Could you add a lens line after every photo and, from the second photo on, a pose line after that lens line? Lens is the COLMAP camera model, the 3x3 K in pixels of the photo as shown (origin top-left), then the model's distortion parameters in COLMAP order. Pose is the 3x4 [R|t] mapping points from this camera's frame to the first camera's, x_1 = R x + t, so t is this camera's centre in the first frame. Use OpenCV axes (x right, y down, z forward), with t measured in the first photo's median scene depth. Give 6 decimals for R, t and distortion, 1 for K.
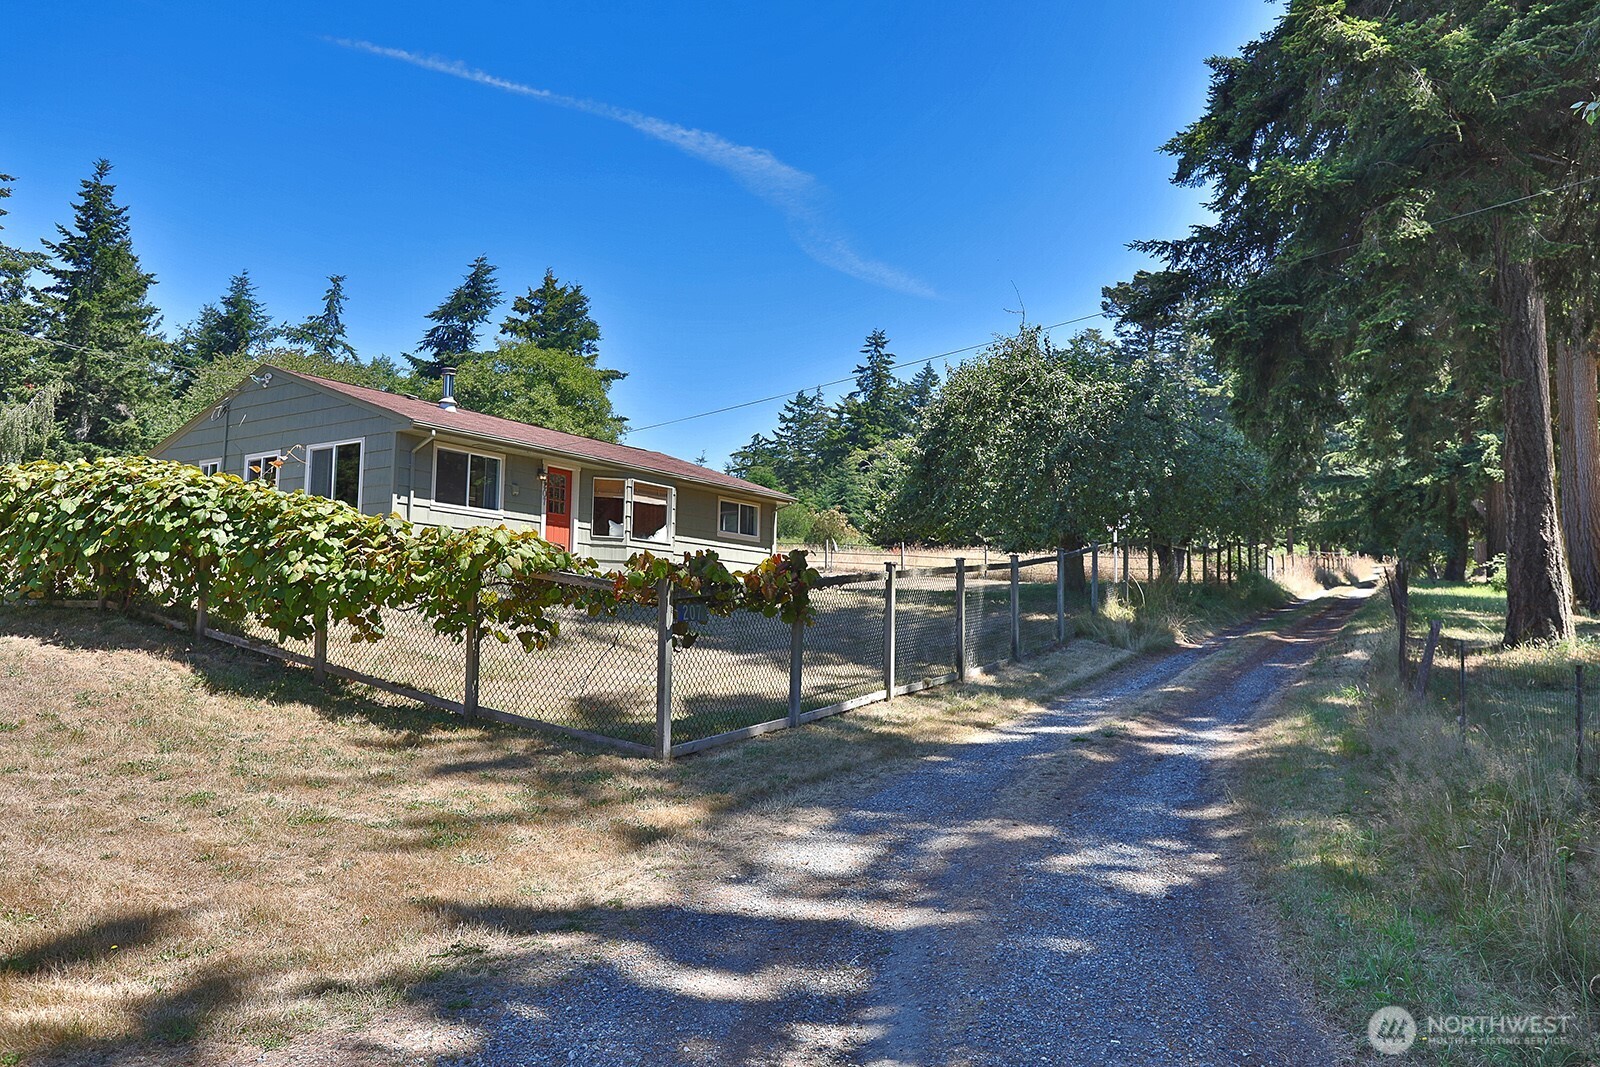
lens RADIAL K [[1186.9, 0, 795.8], [0, 1186.9, 533.0], [0, 0, 1]] dist [-0.084845, 0.001043]
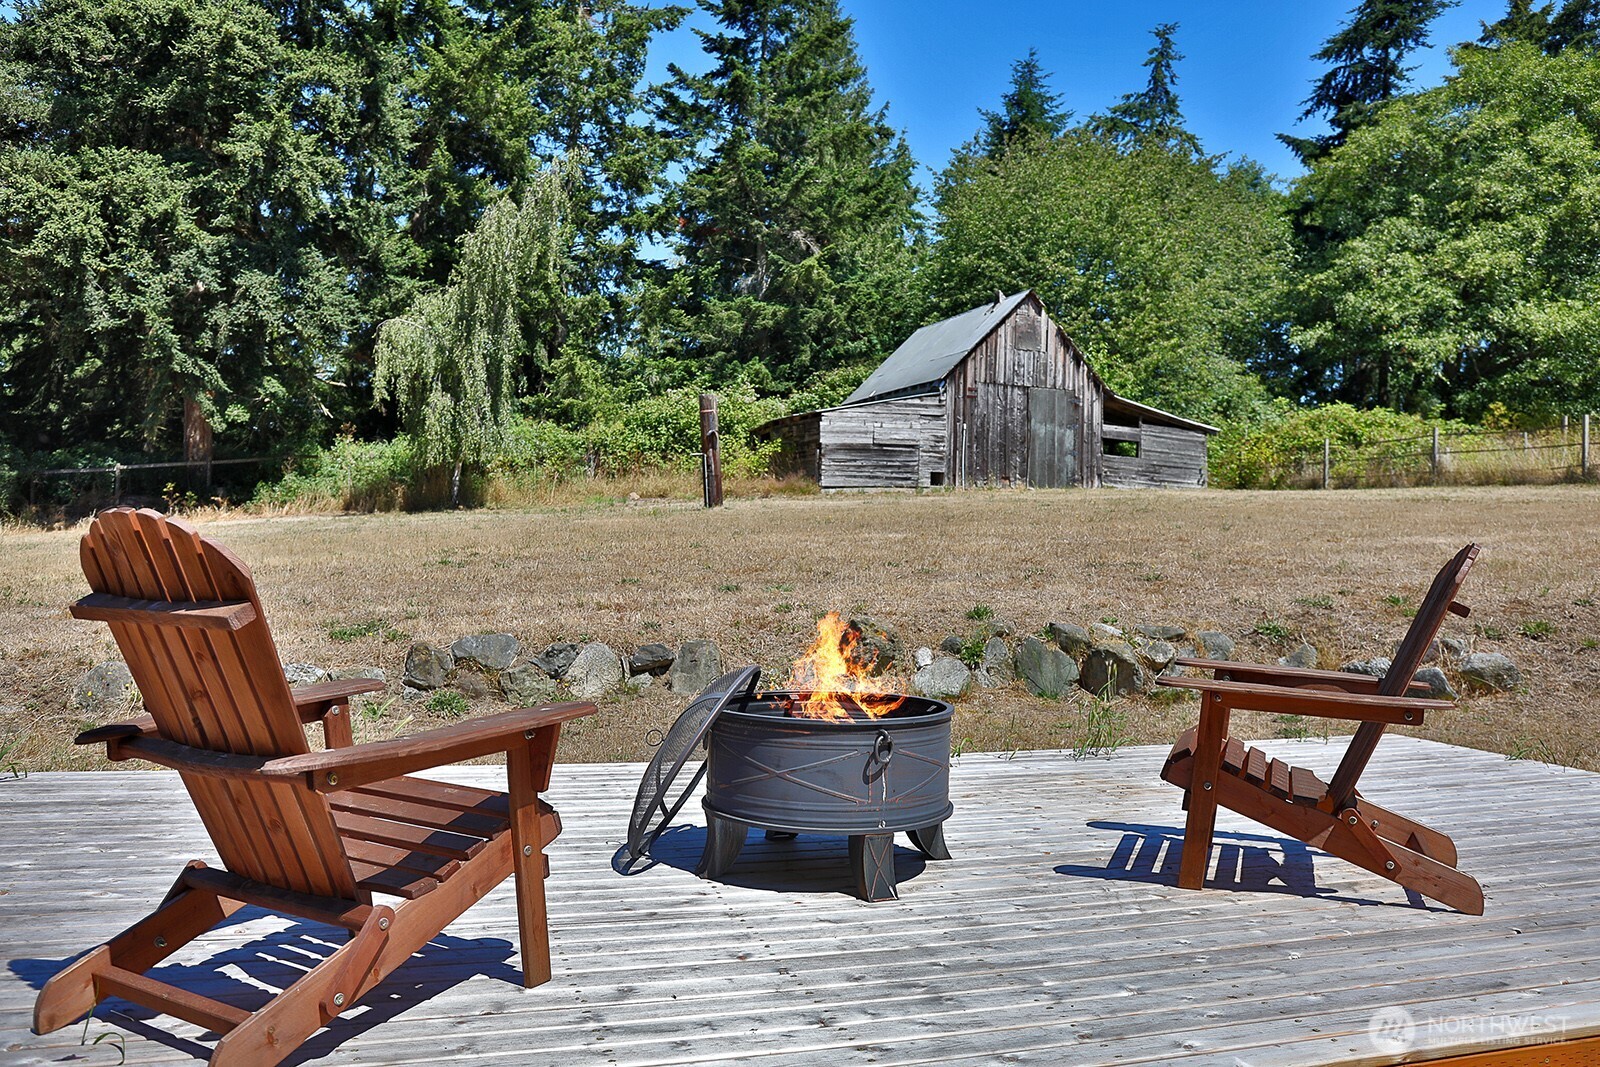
lens RADIAL K [[1271.8, 0, 796.6], [0, 1271.8, 525.6], [0, 0, 1]] dist [-0.060131, -0.000083]
pose [[0.766994, 0.002809, -0.641649, -0.110745], [0.041599, 0.997669, 0.054093, 0.004558], [0.640305, -0.068181, 0.765089, 0.336908]]
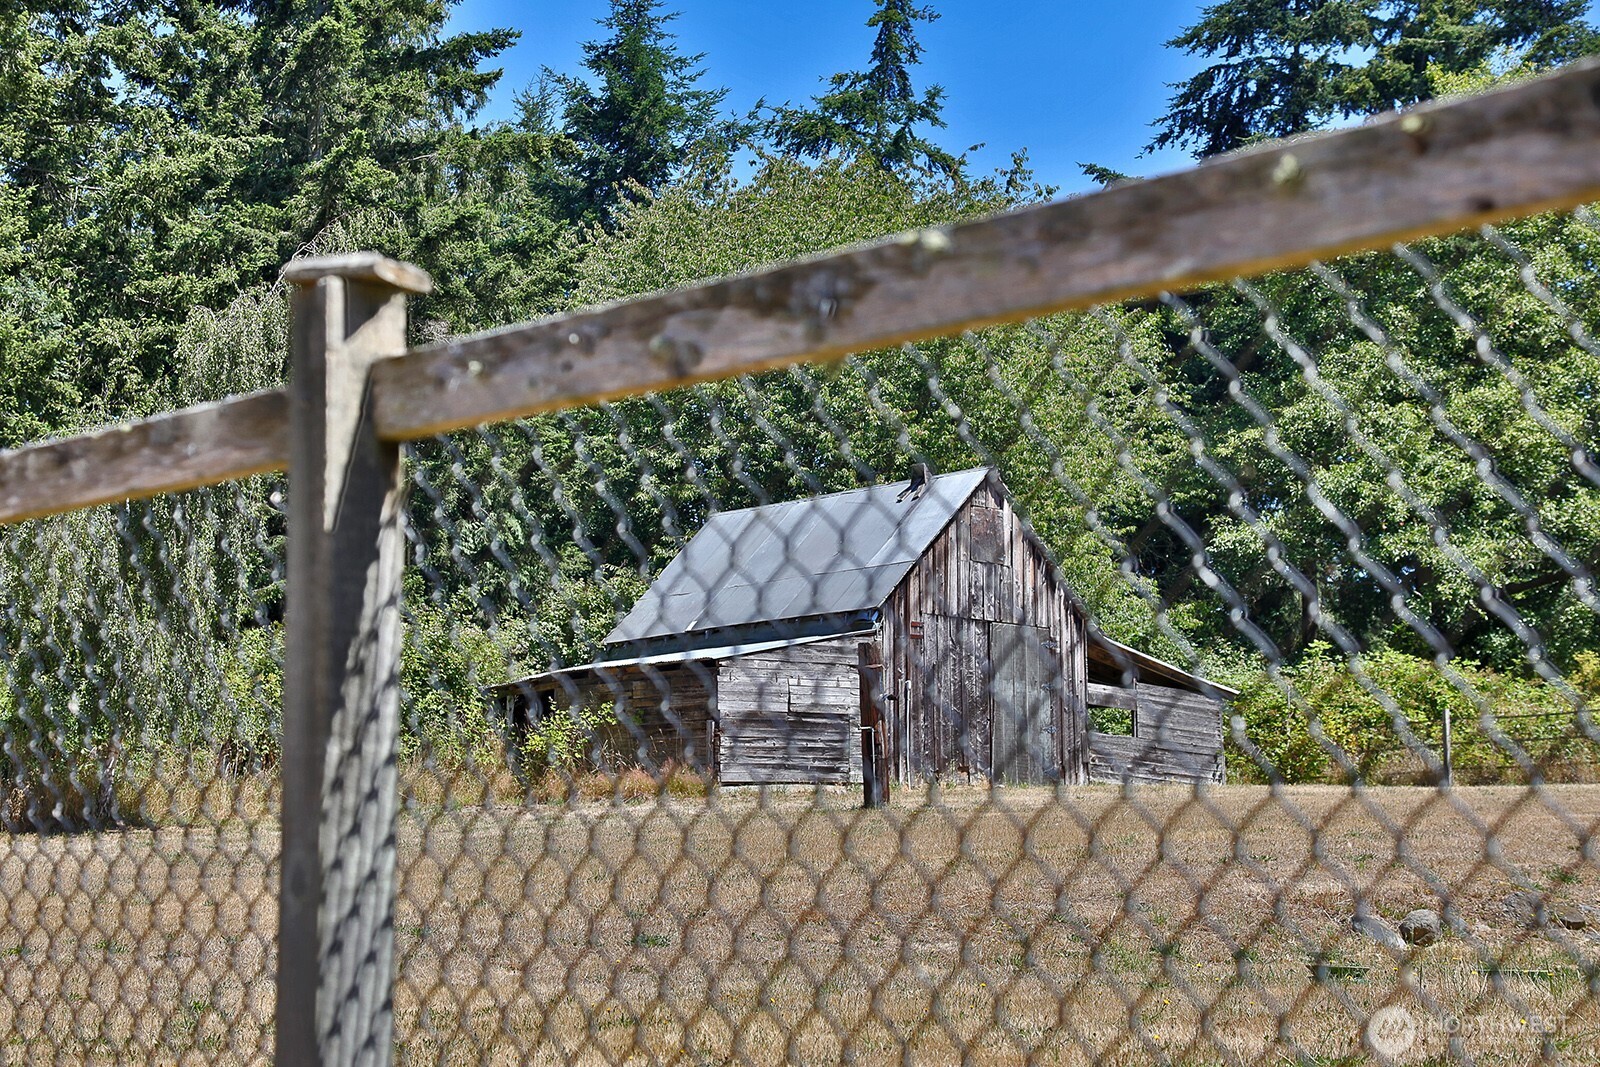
lens RADIAL K [[2877.5, 0, 797.0], [0, 2877.5, 535.6], [0, 0, 1]] dist [0.216558, 0.000000]
pose [[0.949111, -0.051122, -0.310765, -0.161833], [0.036177, 0.997903, -0.053672, -0.001300], [0.312857, 0.039698, 0.948970, 0.172180]]
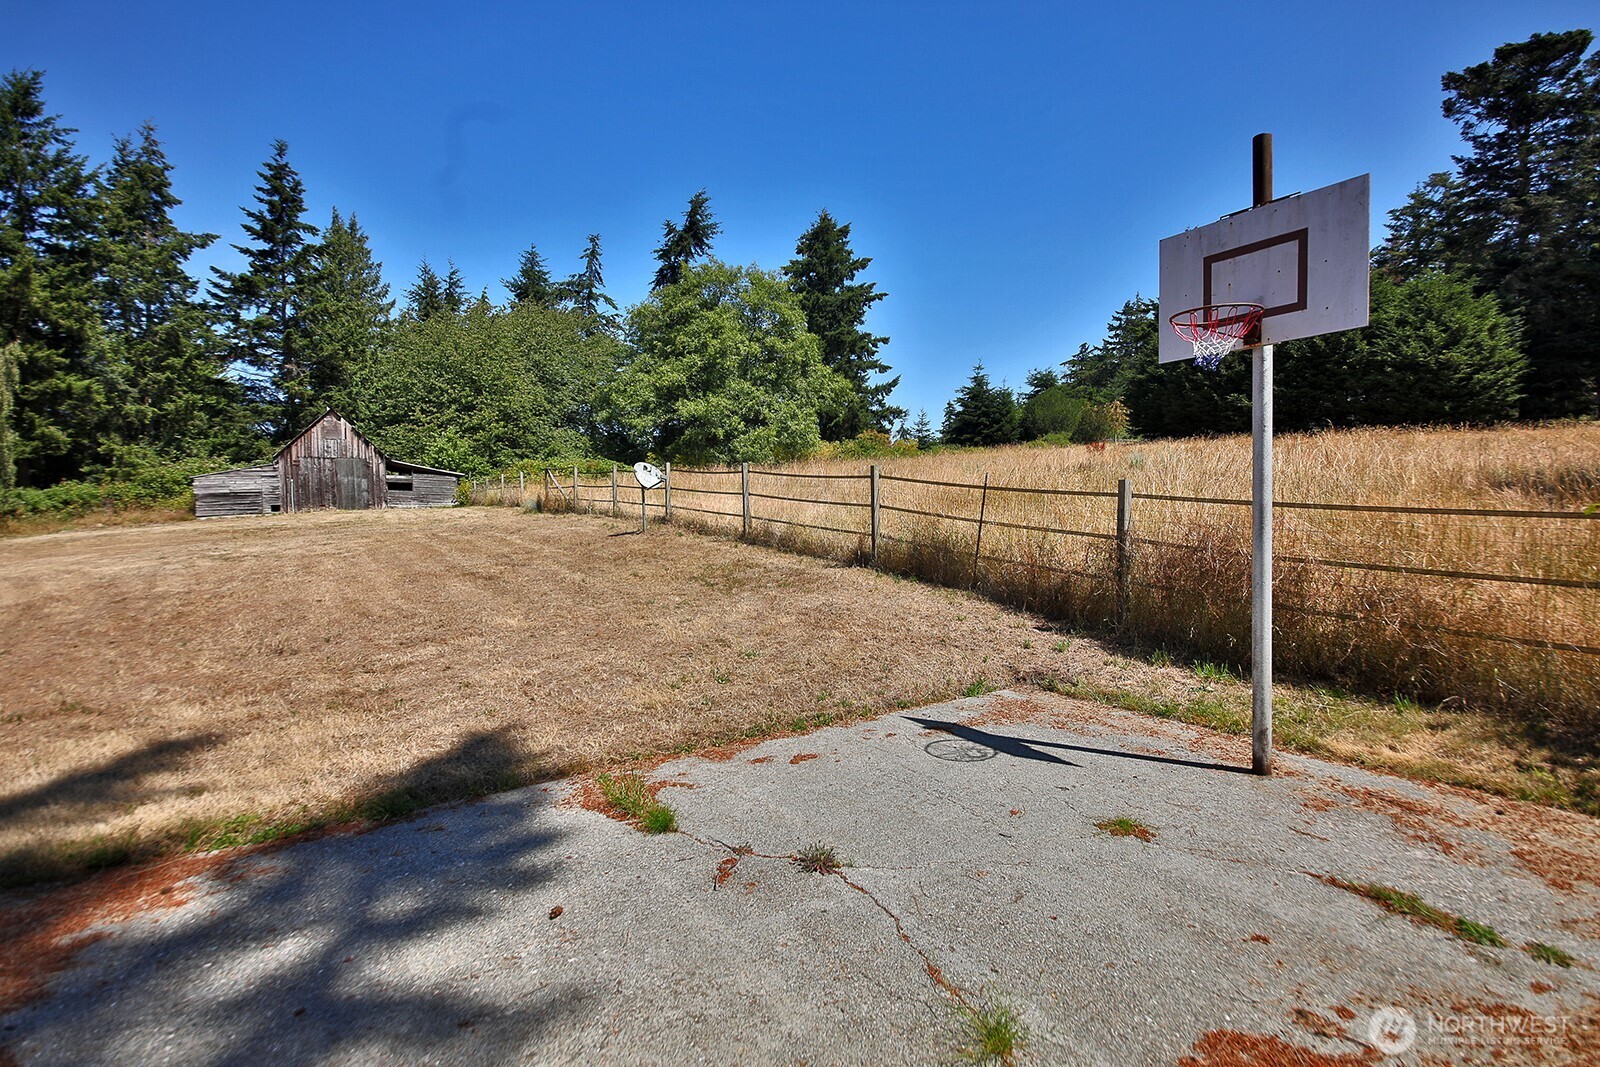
lens RADIAL K [[779.6, 0, 799.9], [0, 779.6, 525.6], [0, 0, 1]] dist [0.000870, -0.001041]
pose [[0.897294, -0.024841, -0.440734, 0.116203], [0.074436, 0.992633, 0.095597, 0.002519], [0.435112, -0.118586, 0.892533, 0.377515]]
